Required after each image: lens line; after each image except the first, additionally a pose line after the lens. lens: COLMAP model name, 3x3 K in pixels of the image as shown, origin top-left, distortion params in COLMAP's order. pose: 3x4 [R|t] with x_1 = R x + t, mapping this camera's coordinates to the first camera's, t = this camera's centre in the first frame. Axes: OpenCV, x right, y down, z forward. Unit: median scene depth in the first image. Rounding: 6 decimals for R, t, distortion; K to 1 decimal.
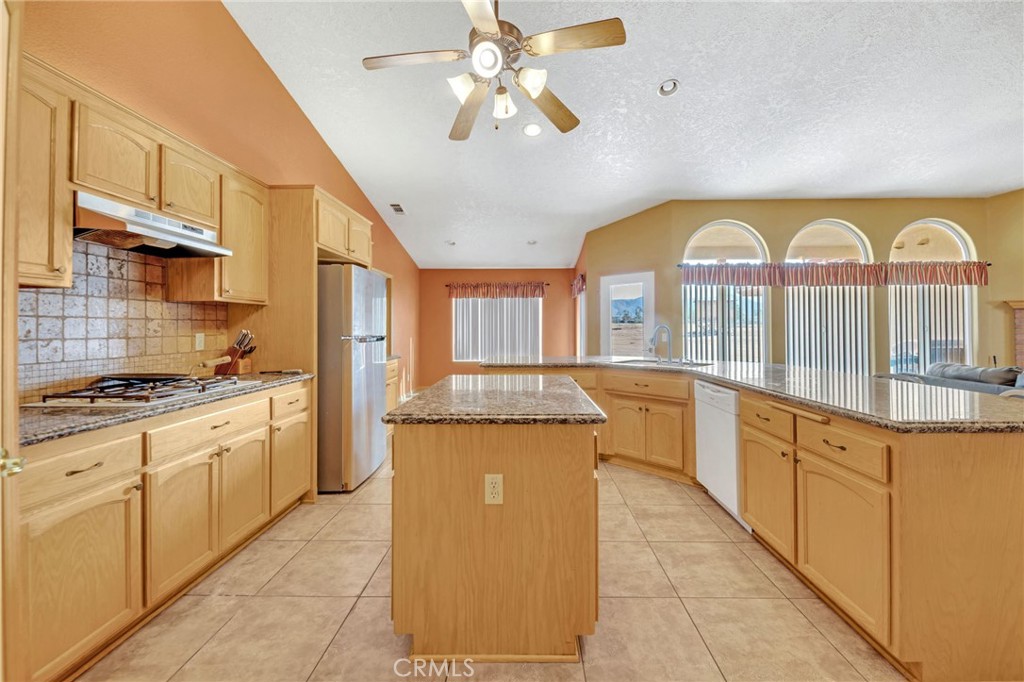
lens RADIAL K [[411.9, 0, 531.5], [0, 411.9, 323.5], [0, 0, 1]] dist [0.002742, 0.000092]
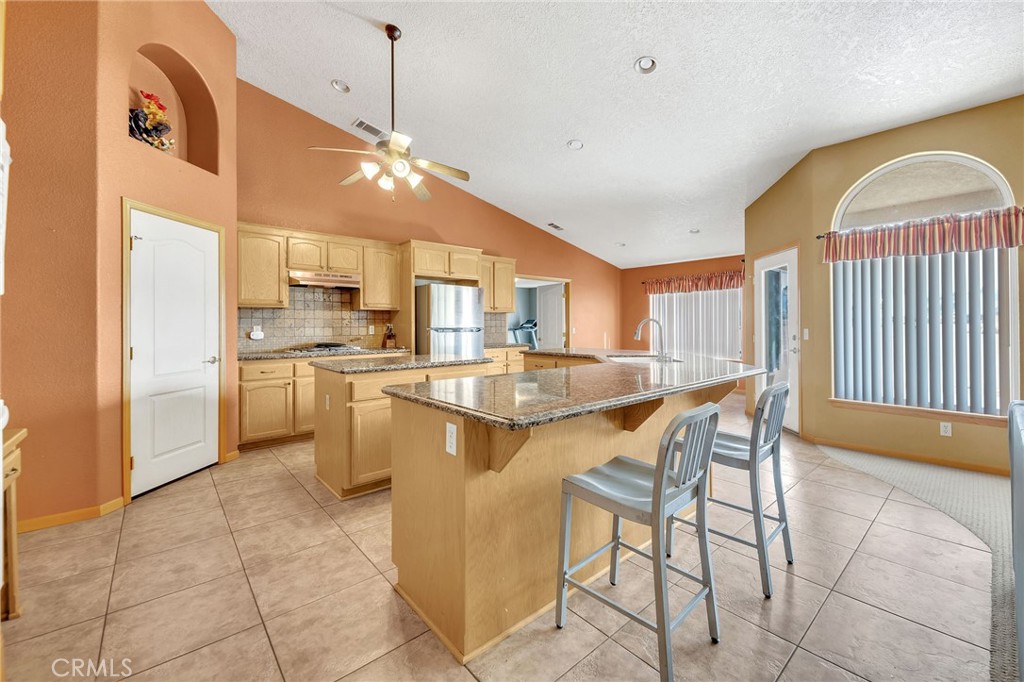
lens RADIAL K [[411.9, 0, 517.1], [0, 411.9, 324.2], [0, 0, 1]] dist [0.002742, 0.000092]
pose [[0.652460, -0.000558, -0.757823, 1.042272], [0.008677, 0.999940, 0.006734, 0.008261], [0.757774, -0.010970, 0.652425, 0.213874]]
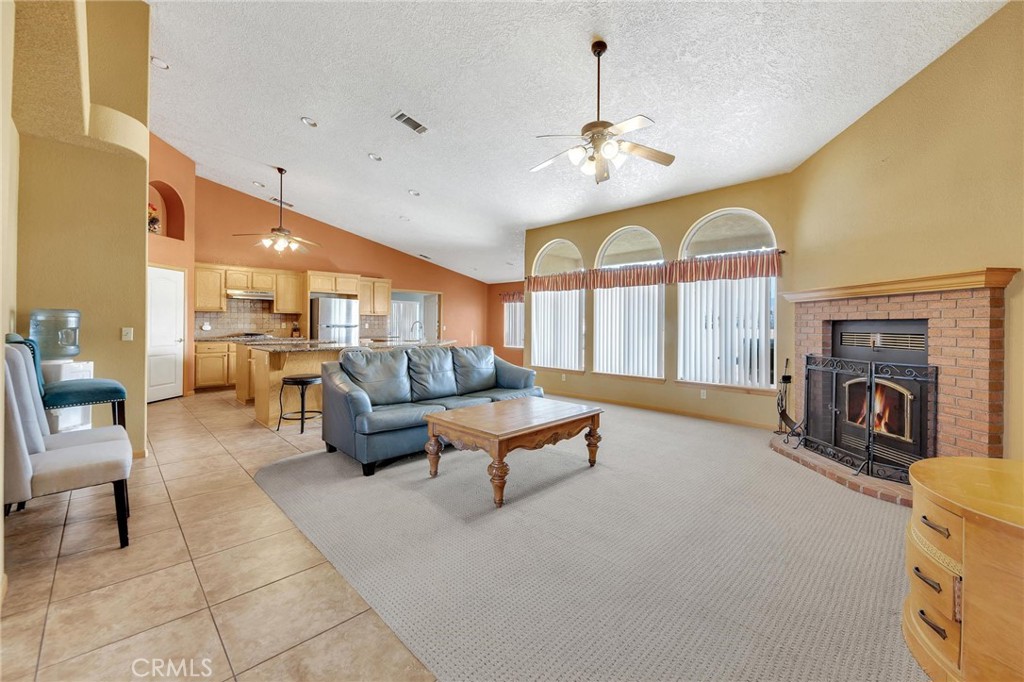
lens RADIAL K [[411.9, 0, 520.6], [0, 411.9, 324.4], [0, 0, 1]] dist [0.002742, 0.000092]
pose [[0.704502, 0.009210, -0.709642, 2.442165], [-0.004676, 0.999954, 0.008336, -0.000360], [0.709686, -0.002554, 0.704513, 0.058819]]
